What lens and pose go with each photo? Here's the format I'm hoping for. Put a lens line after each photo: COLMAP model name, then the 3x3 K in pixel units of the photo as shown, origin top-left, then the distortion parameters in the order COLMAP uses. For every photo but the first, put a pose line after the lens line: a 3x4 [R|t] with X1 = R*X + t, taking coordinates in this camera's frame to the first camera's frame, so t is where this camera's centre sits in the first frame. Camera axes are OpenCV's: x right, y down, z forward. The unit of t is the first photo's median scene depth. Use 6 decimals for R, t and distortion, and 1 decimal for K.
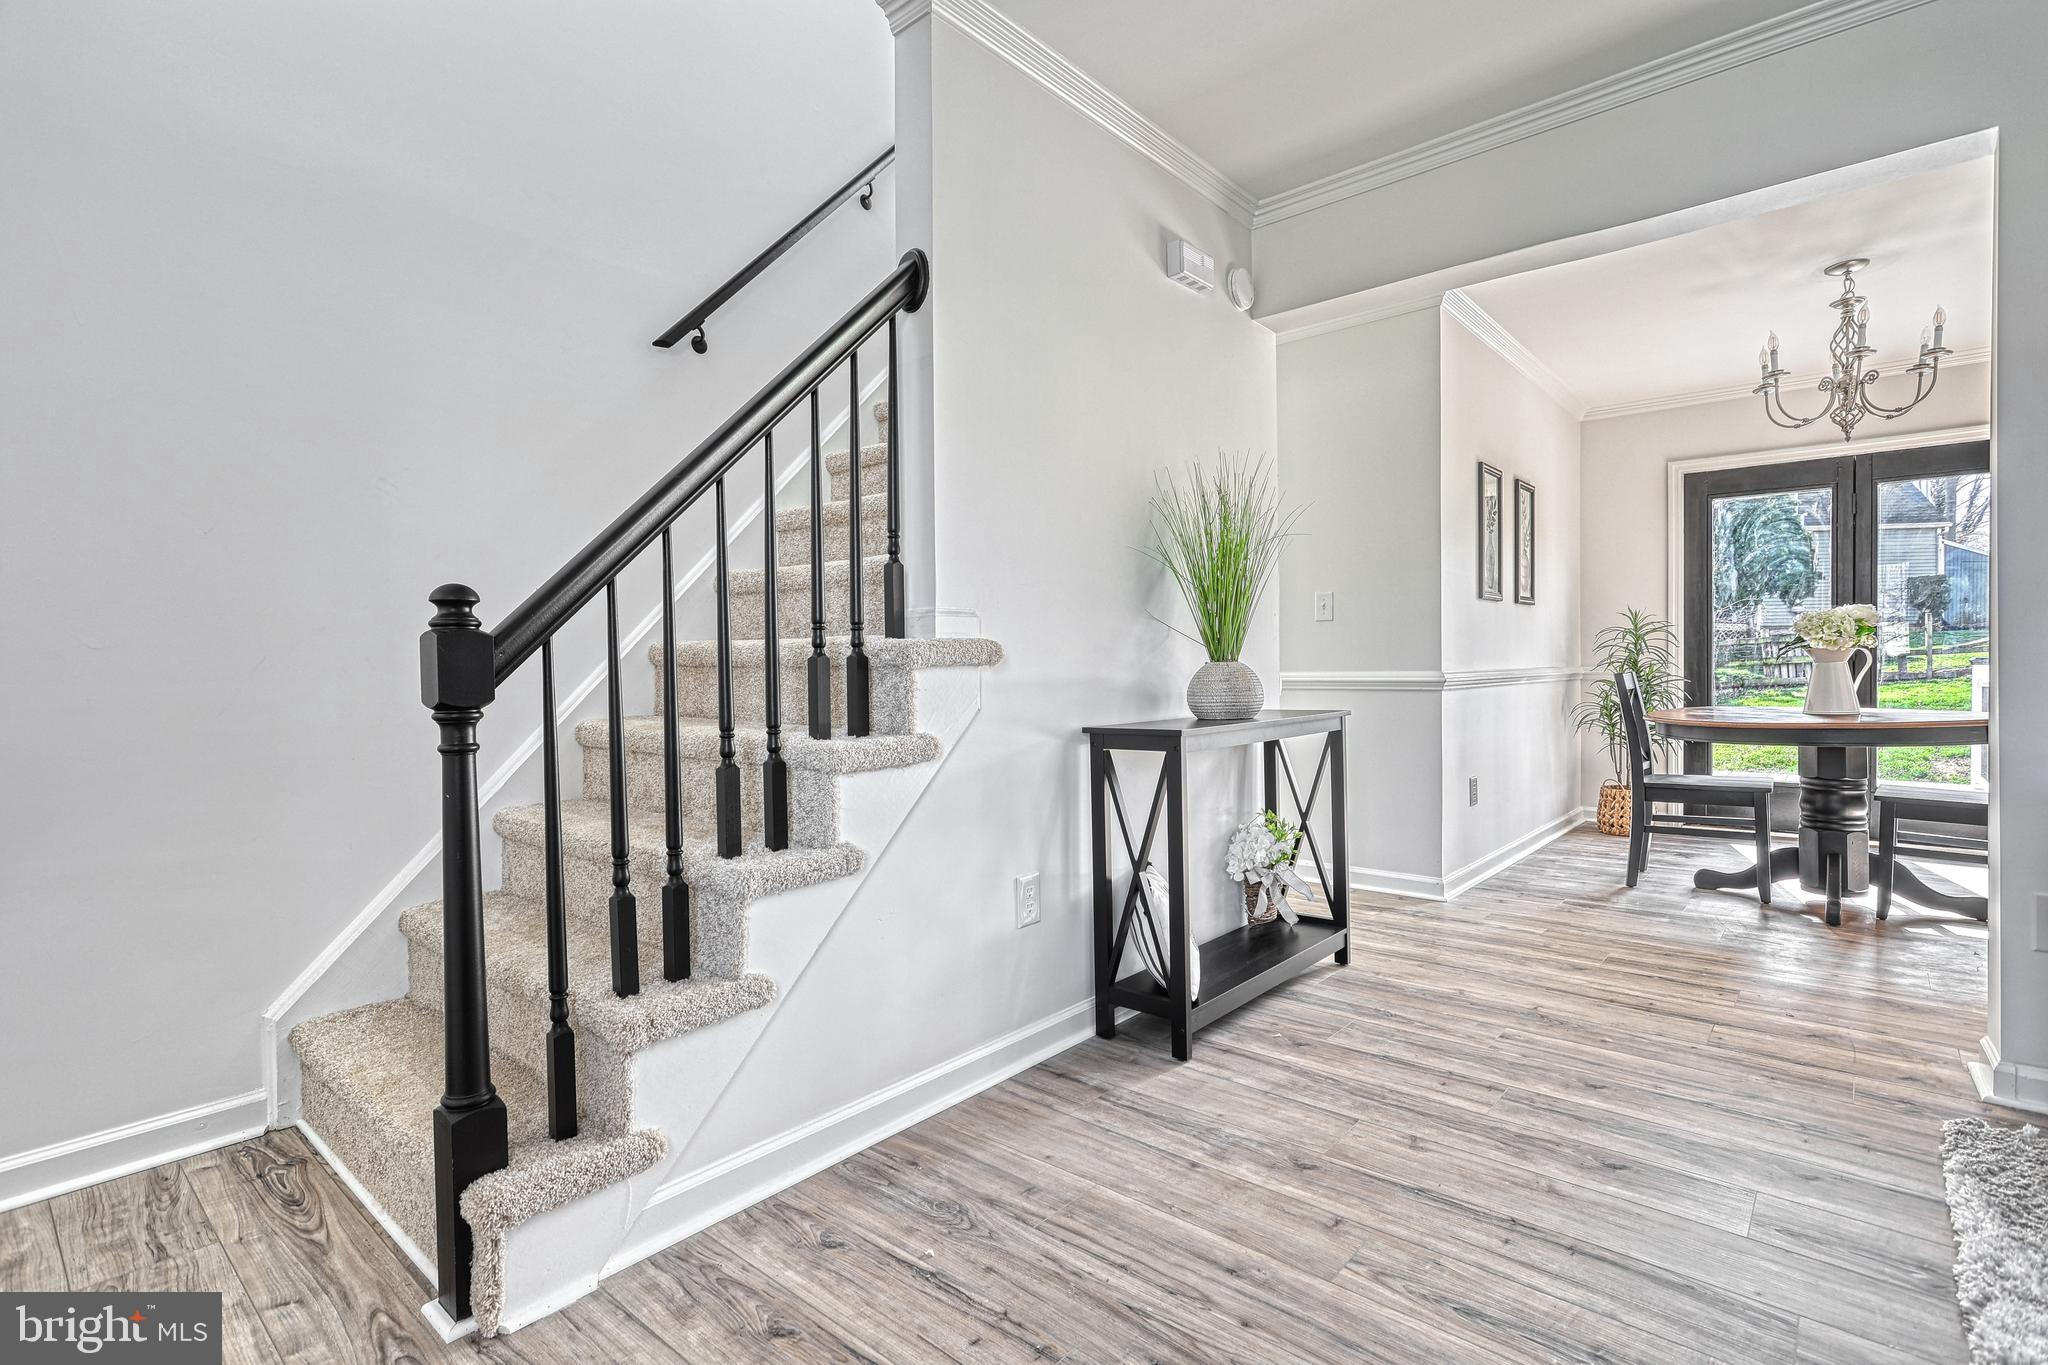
lens RADIAL K [[970.8, 0, 1047.1], [0, 970.8, 681.7], [0, 0, 1]] dist [-0.001382, -0.000086]
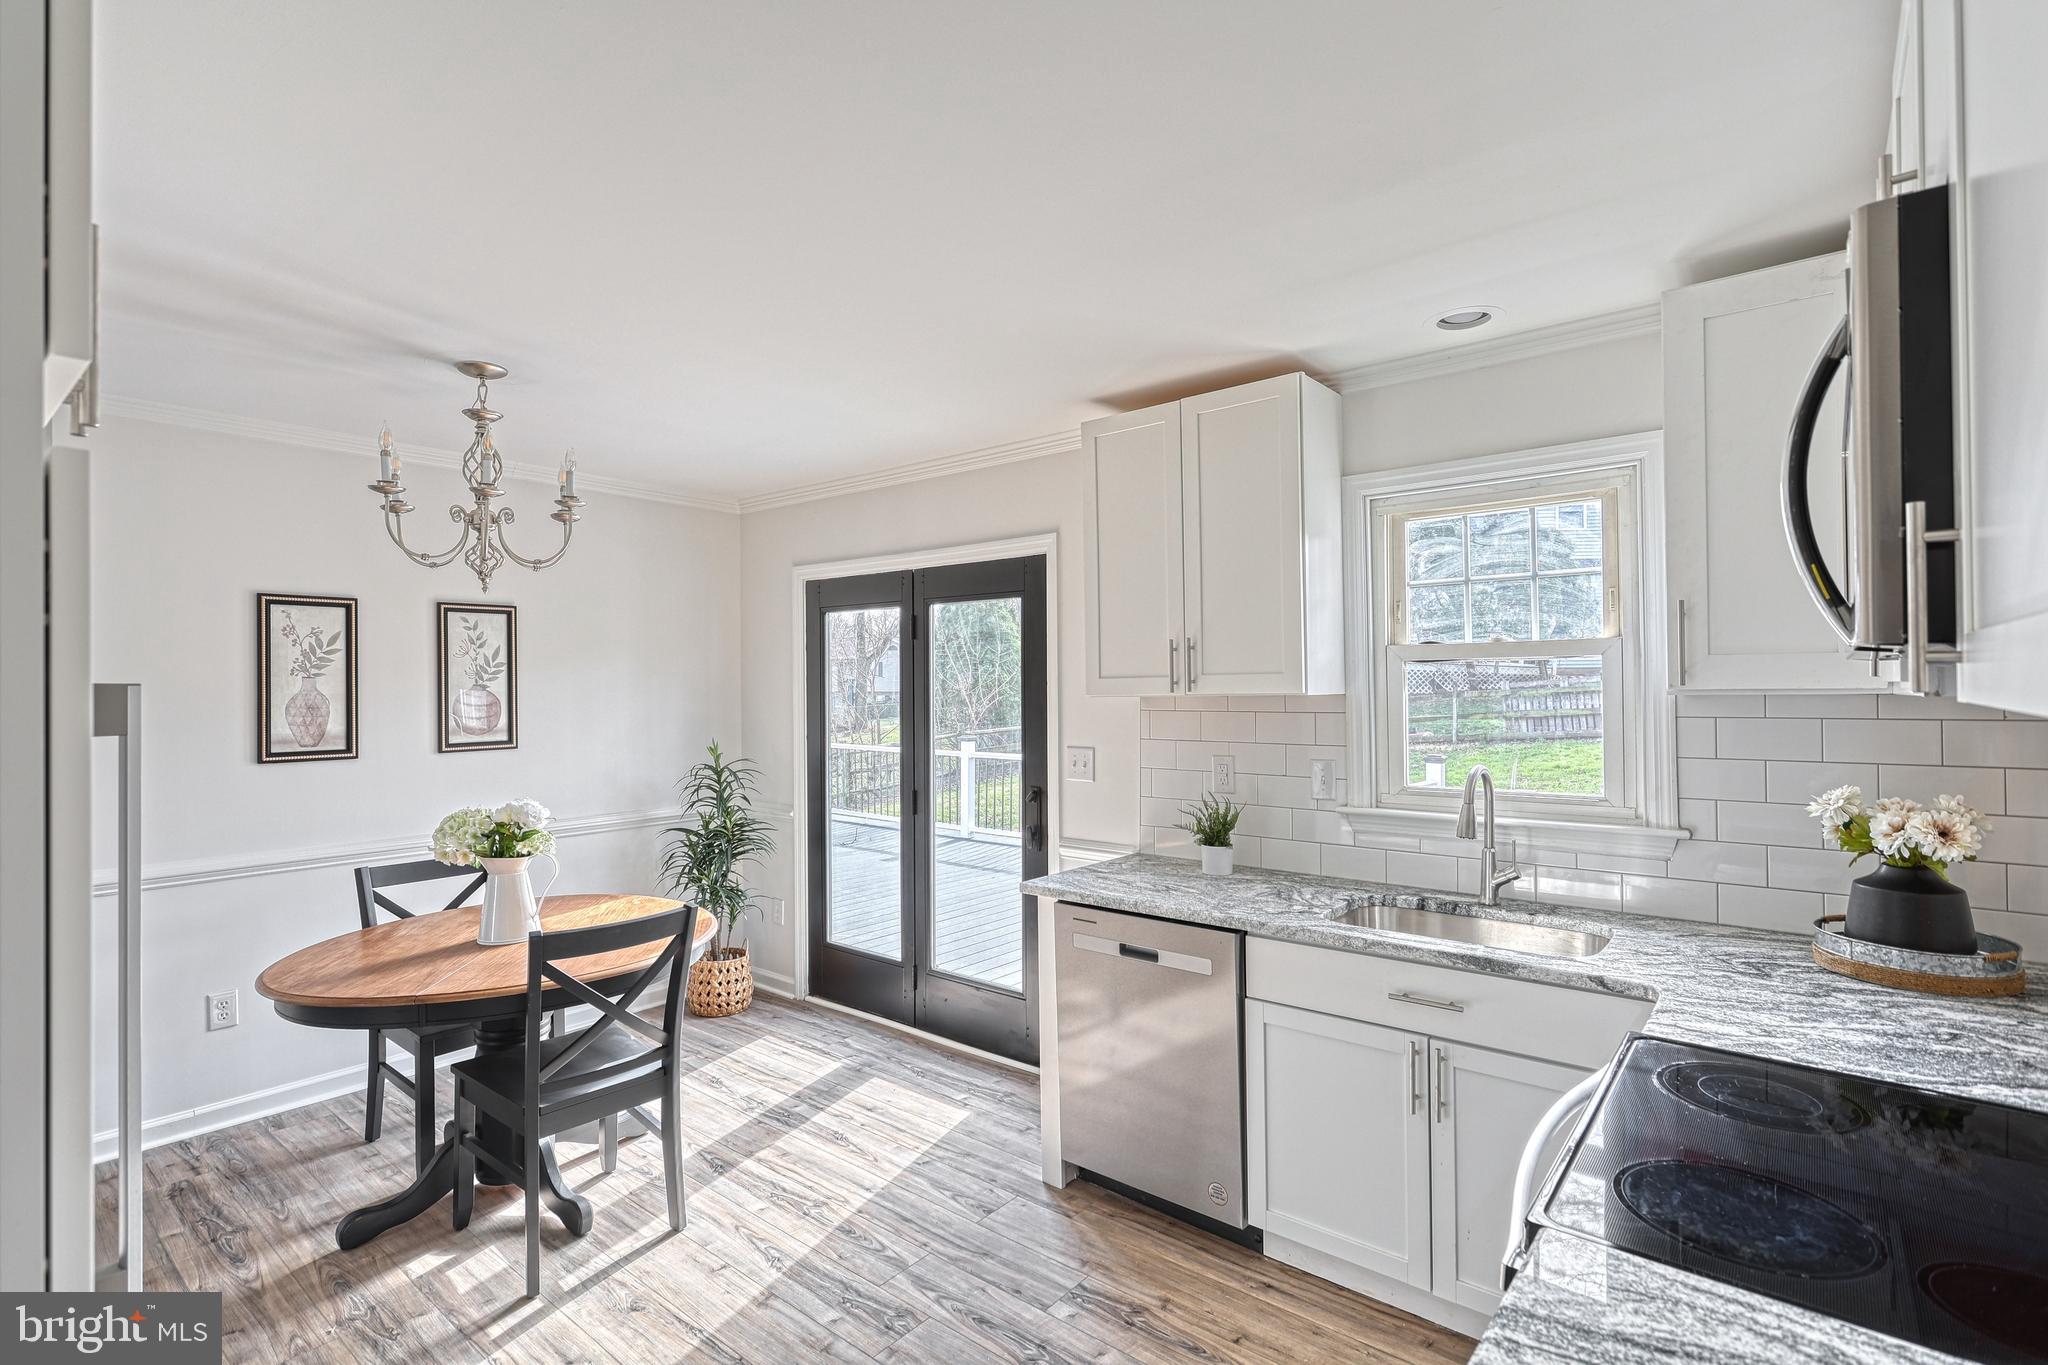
lens RADIAL K [[960.6, 0, 1022.5], [0, 960.6, 678.5], [0, 0, 1]] dist [-0.005806, -0.000162]
pose [[0.999804, 0.006402, 0.018735, 1.823490], [-0.005929, 0.999665, -0.025177, -0.234107], [-0.018890, 0.025061, 0.999507, 0.327447]]
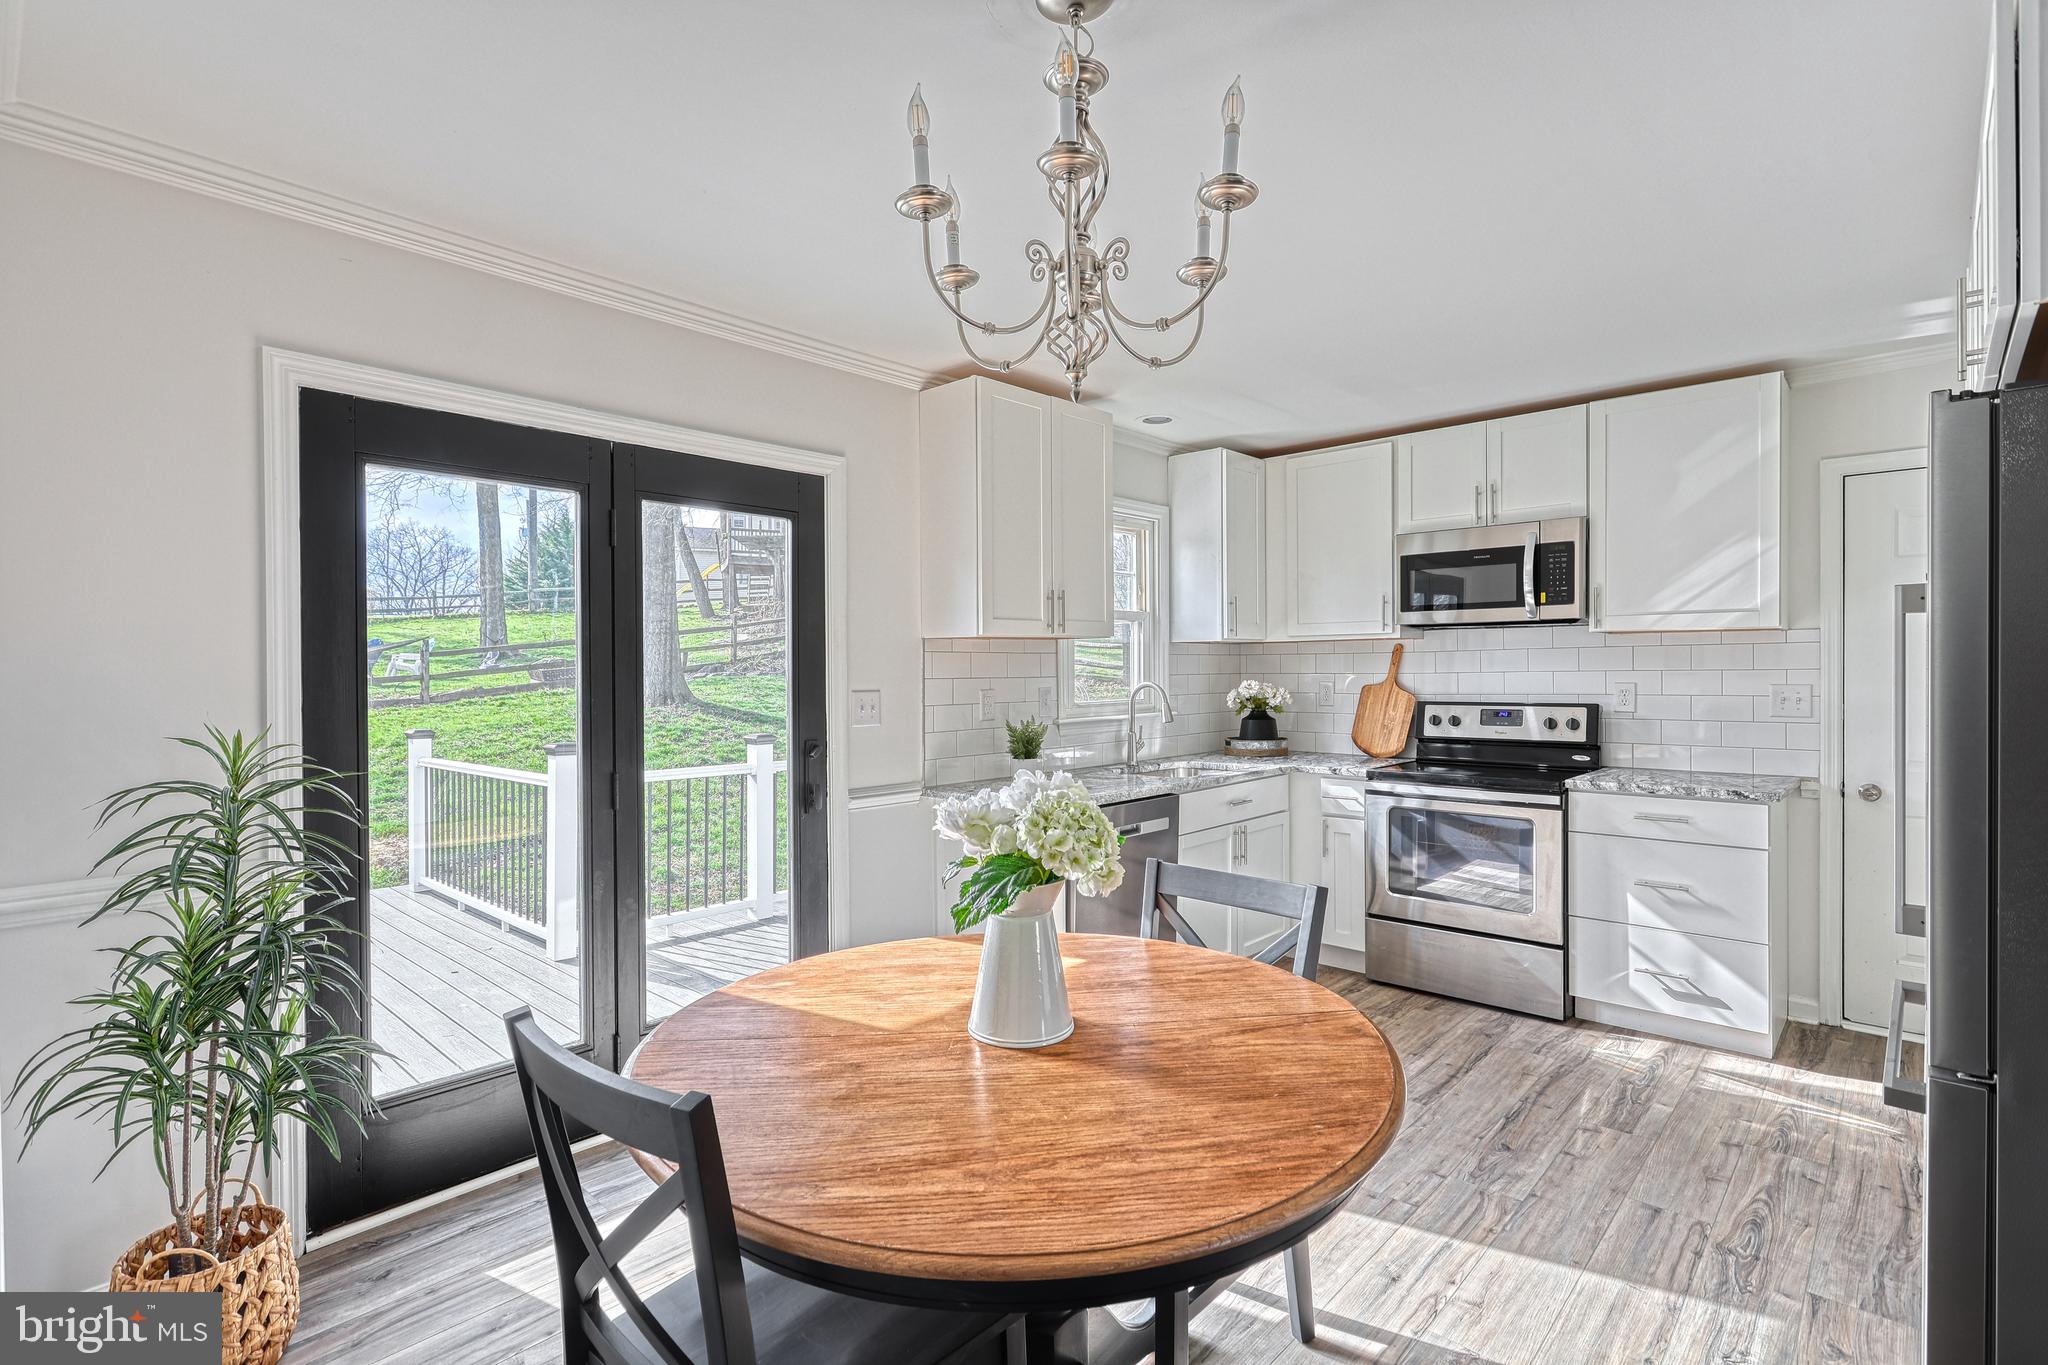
lens RADIAL K [[948.5, 0, 1010.9], [0, 948.5, 674.0], [0, 0, 1]] dist [-0.001179, -0.000111]
pose [[0.047298, 0.003578, 0.998874, 0.583824], [0.021759, 0.999753, -0.004611, -0.180983], [-0.998644, 0.021953, 0.047209, 1.489910]]
